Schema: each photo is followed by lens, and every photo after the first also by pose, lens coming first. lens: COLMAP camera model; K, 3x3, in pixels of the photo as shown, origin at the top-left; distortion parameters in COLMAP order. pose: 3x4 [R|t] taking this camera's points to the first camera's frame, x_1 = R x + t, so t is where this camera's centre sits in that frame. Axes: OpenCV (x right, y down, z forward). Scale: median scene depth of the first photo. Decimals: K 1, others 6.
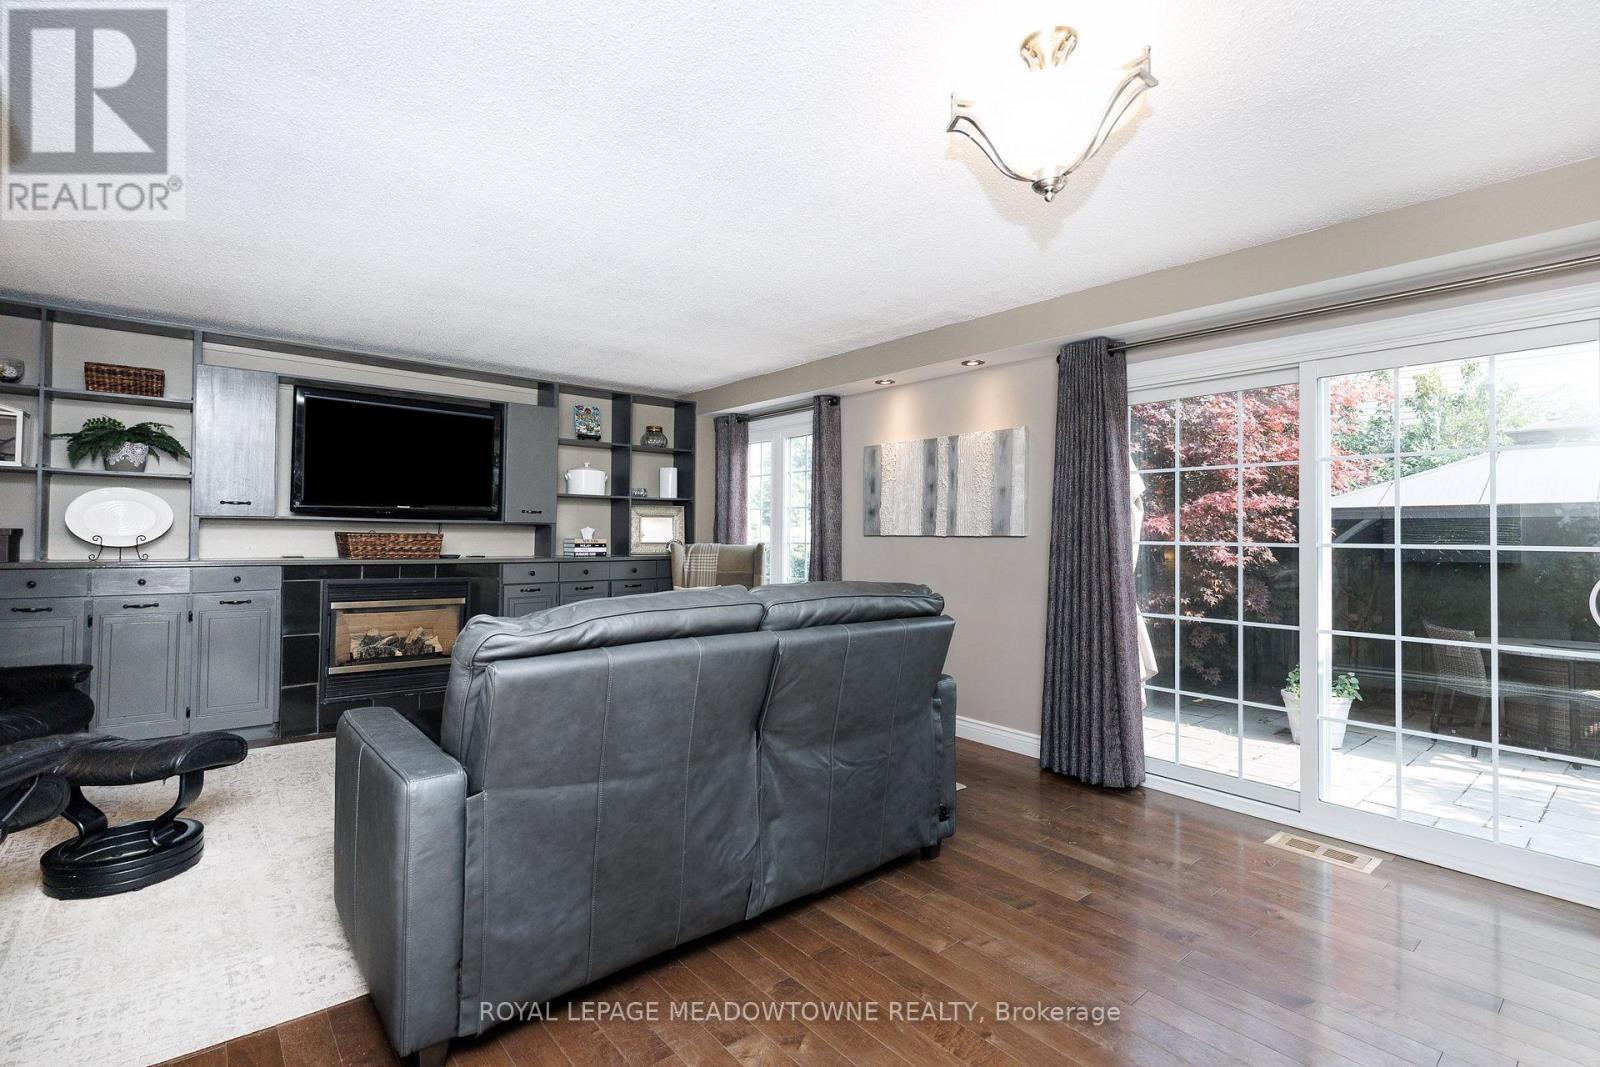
lens RADIAL K [[700.4, 0, 804.8], [0, 700.4, 522.0], [0, 0, 1]] dist [0.001736, -0.007539]
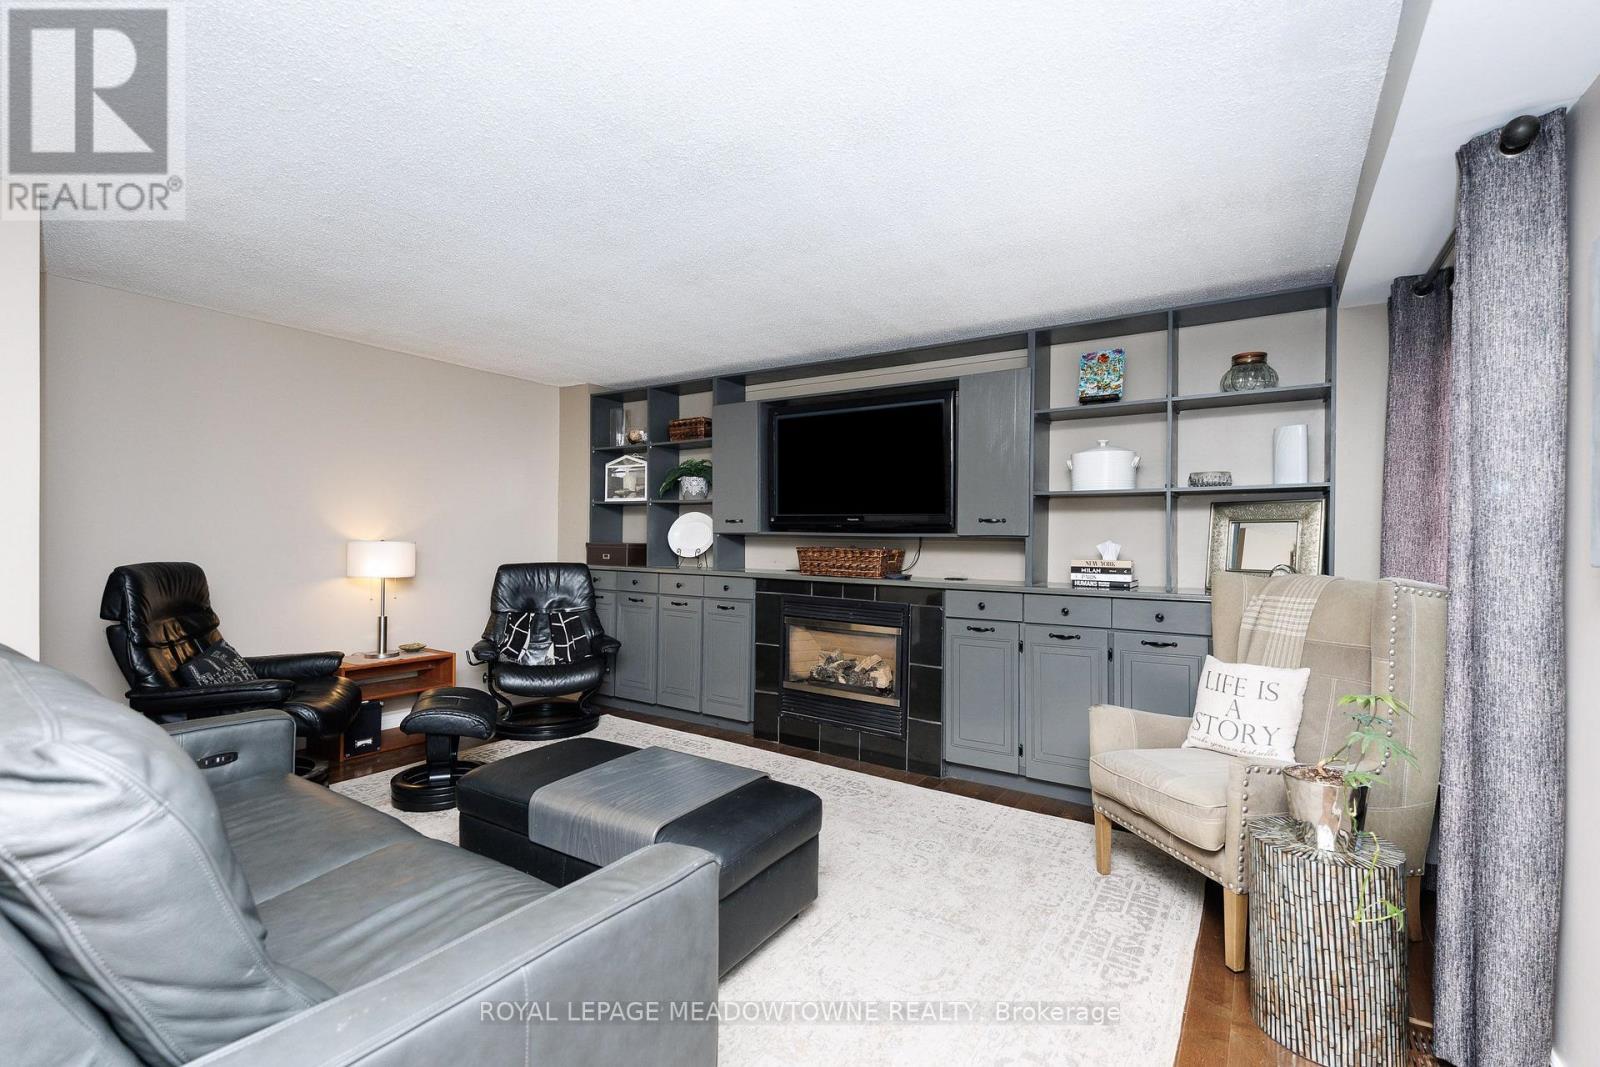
lens RADIAL K [[700.4, 0, 800.6], [0, 700.4, 532.8], [0, 0, 1]] dist [0.001736, -0.007539]
pose [[0.243507, -0.009451, -0.969853, 0.261110], [0.013786, 0.999885, -0.006282, -0.000242], [0.969801, -0.011841, 0.243609, 0.640194]]
